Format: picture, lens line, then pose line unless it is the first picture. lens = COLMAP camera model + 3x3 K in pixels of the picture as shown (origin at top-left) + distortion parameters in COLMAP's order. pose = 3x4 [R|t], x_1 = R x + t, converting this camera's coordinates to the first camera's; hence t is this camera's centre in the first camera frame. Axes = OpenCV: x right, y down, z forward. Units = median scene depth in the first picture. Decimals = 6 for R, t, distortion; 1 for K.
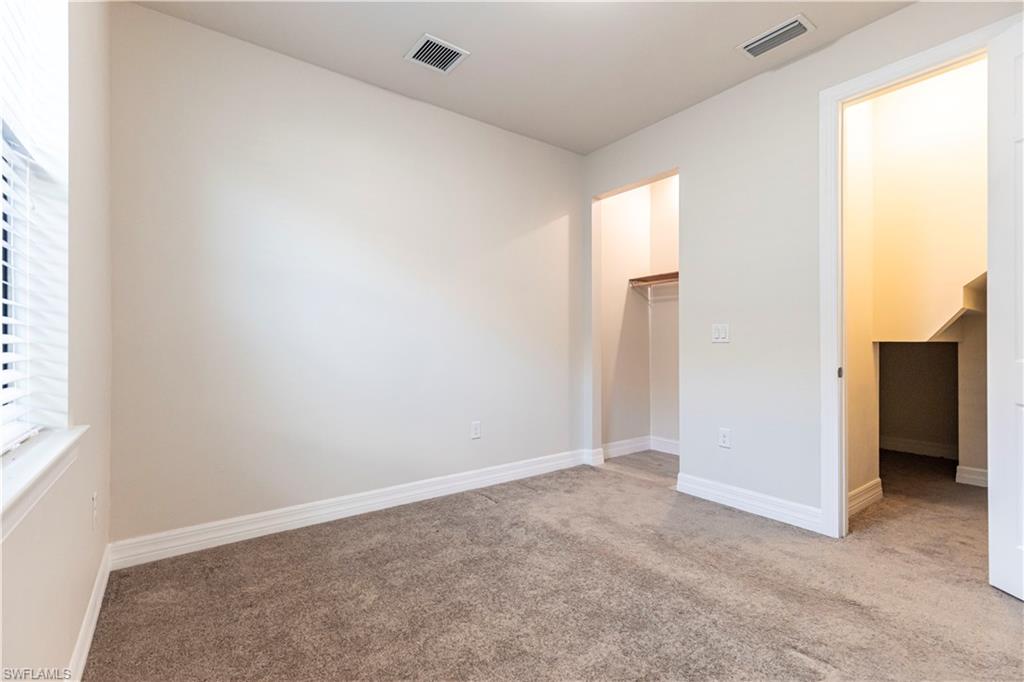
lens RADIAL K [[461.3, 0, 517.0], [0, 461.3, 343.7], [0, 0, 1]] dist [0.001830, 0.000492]
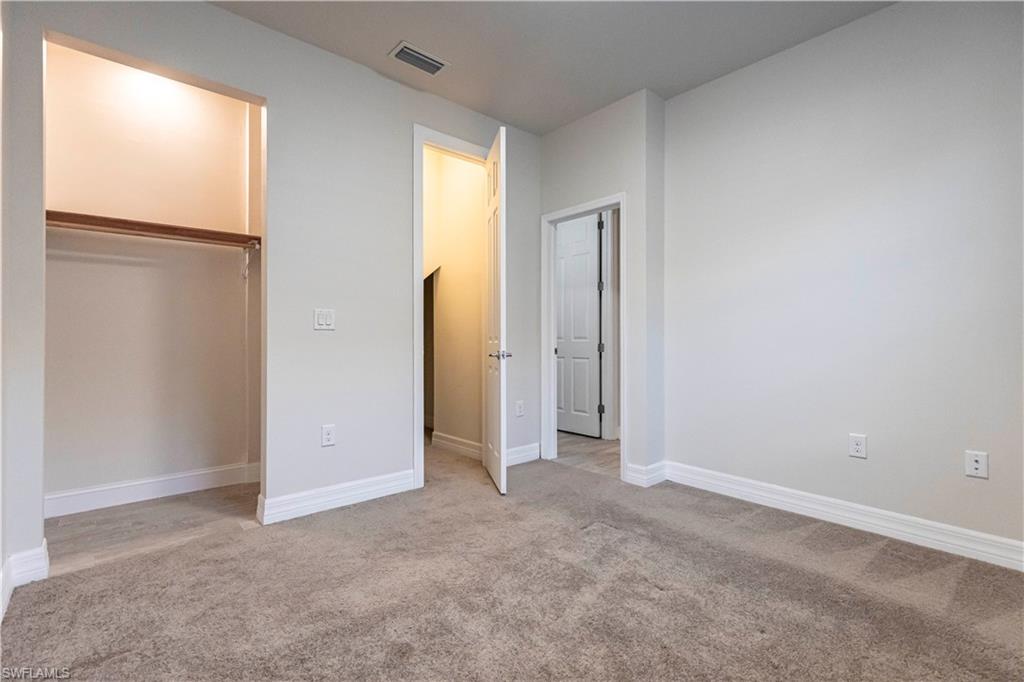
lens RADIAL K [[461.3, 0, 510.7], [0, 461.3, 336.9], [0, 0, 1]] dist [0.001830, 0.000492]
pose [[-0.076187, 0.002005, 0.997092, -0.486617], [0.002532, 0.999995, -0.001817, 0.014245], [-0.997090, 0.002386, -0.076192, 0.726491]]
